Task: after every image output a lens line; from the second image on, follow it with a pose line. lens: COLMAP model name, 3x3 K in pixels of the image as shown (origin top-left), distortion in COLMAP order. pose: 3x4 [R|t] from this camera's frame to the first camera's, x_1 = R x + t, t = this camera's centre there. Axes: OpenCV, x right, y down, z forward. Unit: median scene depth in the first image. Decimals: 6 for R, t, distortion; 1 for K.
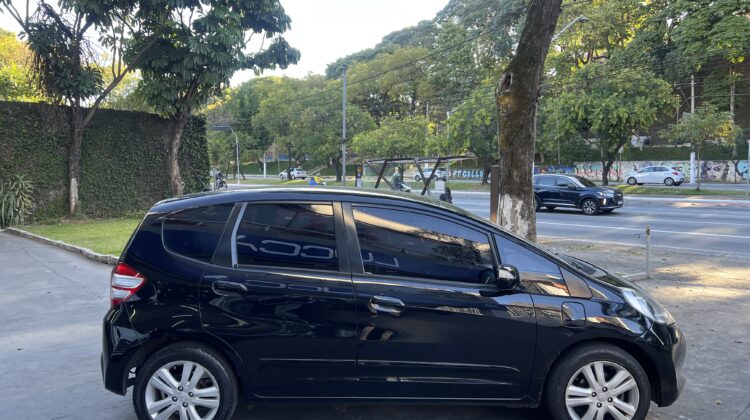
lens RADIAL K [[561.9, 0, 379.4], [0, 561.9, 205.6], [0, 0, 1]] dist [0.014803, -0.014215]
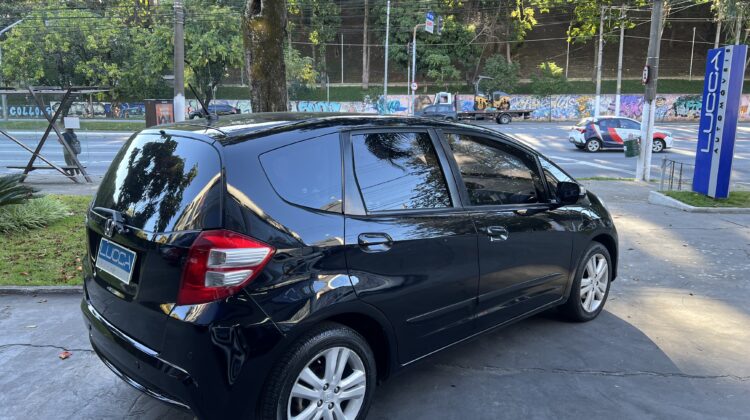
lens RADIAL K [[561.9, 0, 376.9], [0, 561.9, 213.7], [0, 0, 1]] dist [0.014803, -0.014215]
pose [[0.719778, -0.116072, 0.684432, -0.095665], [0.032897, 0.990518, 0.133385, 0.000687], [-0.693425, -0.073492, 0.716771, 0.054407]]
